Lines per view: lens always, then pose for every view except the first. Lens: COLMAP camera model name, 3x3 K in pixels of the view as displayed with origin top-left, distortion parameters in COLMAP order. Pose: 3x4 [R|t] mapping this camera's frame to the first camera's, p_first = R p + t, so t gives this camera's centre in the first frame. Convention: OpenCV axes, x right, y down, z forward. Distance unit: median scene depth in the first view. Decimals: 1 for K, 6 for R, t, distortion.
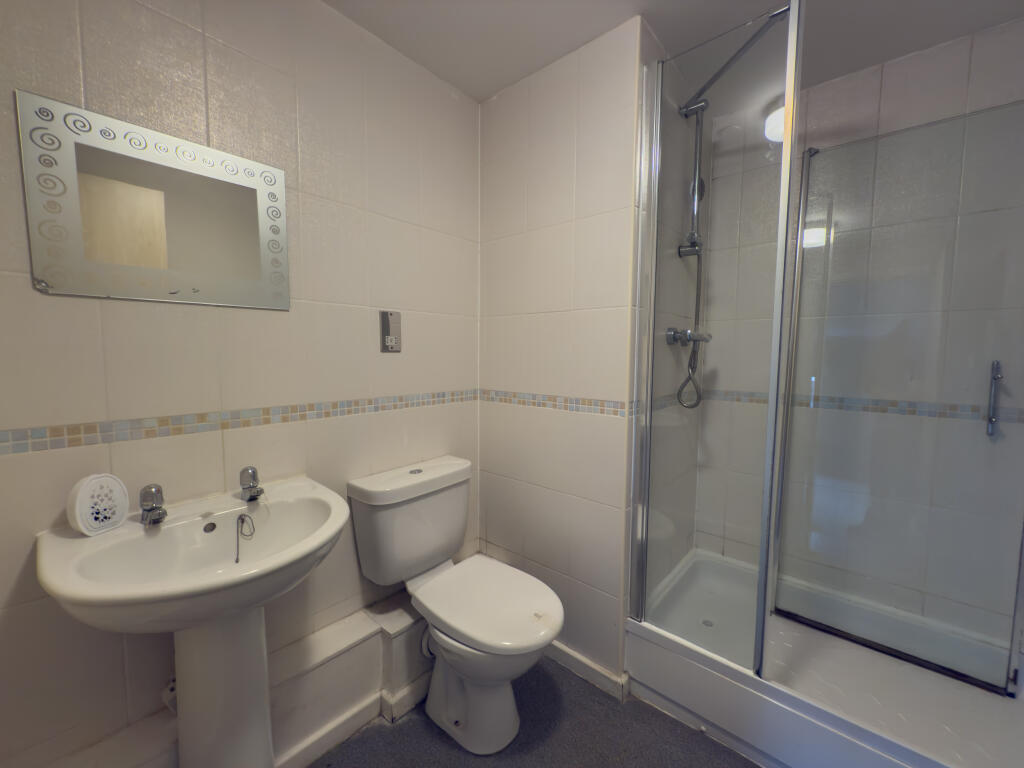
lens RADIAL K [[410.6, 0, 512.0], [0, 410.6, 384.0], [0, 0, 1]] dist [-0.001855, 0.000072]
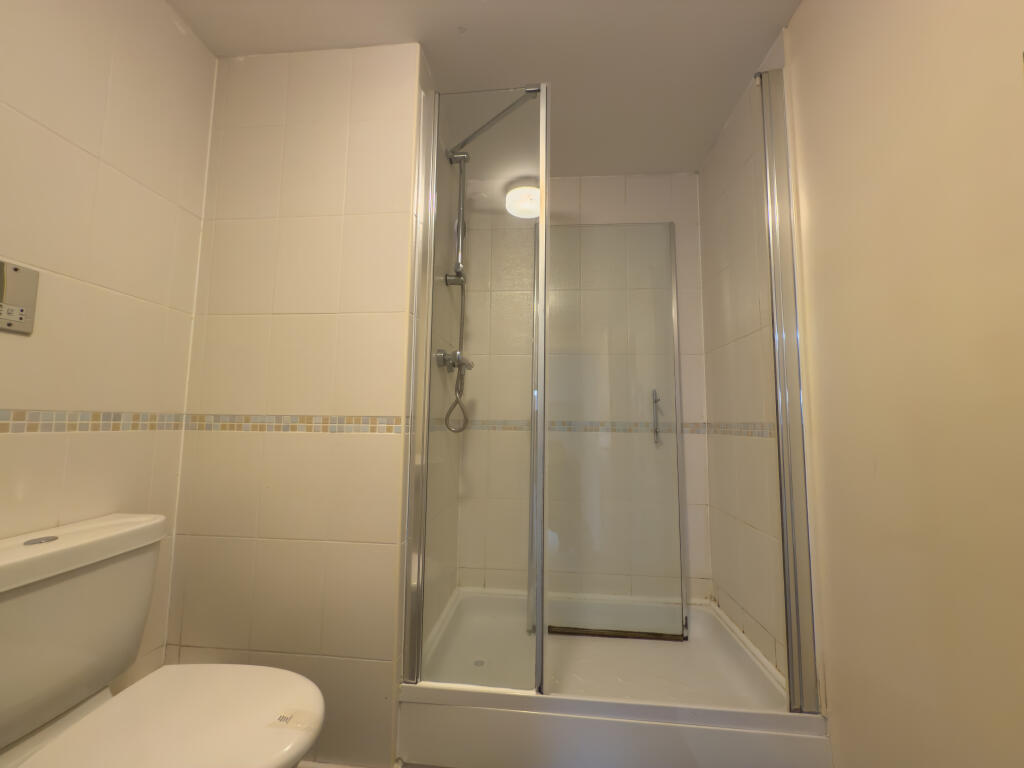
lens RADIAL K [[410.6, 0, 512.0], [0, 410.6, 384.0], [0, 0, 1]] dist [-0.001855, 0.000072]
pose [[0.810612, 0.058704, 0.582634, -0.044800], [0.036623, 0.987933, -0.150493, 0.101010], [-0.584438, 0.143329, 0.798680, 0.121377]]
